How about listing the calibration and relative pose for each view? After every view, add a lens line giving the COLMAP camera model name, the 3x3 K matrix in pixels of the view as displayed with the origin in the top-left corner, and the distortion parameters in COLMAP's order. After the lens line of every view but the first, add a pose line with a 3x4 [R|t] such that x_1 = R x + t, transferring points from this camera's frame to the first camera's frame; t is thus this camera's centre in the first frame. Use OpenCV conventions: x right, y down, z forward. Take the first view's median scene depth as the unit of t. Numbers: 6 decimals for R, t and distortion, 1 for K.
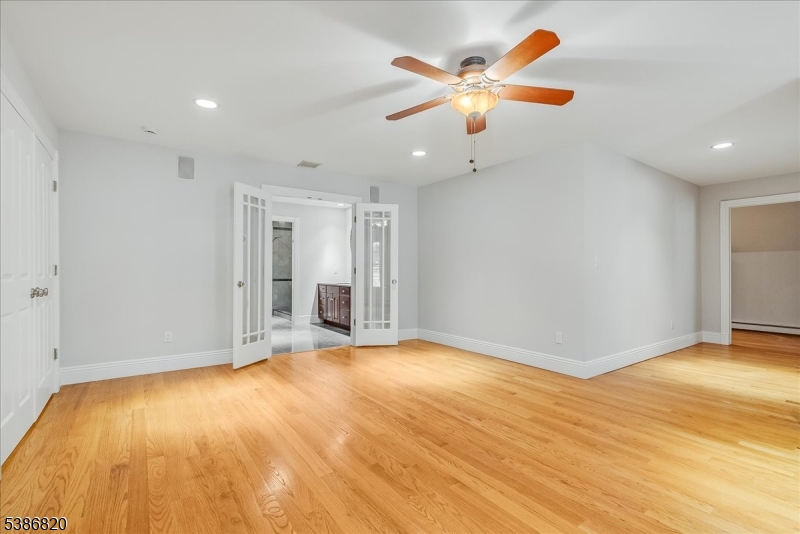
lens RADIAL K [[366.9, 0, 399.8], [0, 366.9, 268.8], [0, 0, 1]] dist [-0.001211, -0.000108]
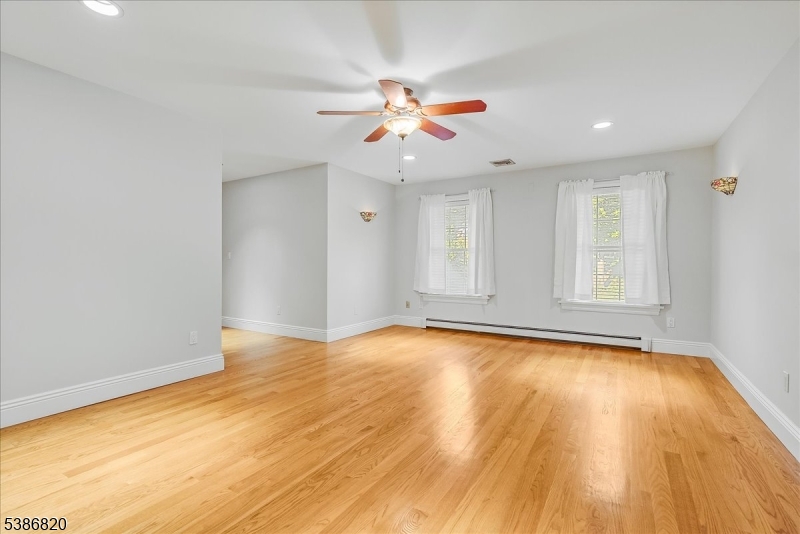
lens RADIAL K [[366.9, 0, 400.2], [0, 366.9, 265.8], [0, 0, 1]] dist [-0.001211, -0.000108]
pose [[-0.384972, -0.013294, 0.922833, -0.730583], [-0.009871, 0.999898, 0.010286, 0.004483], [-0.922876, -0.005150, -0.385064, 1.156516]]
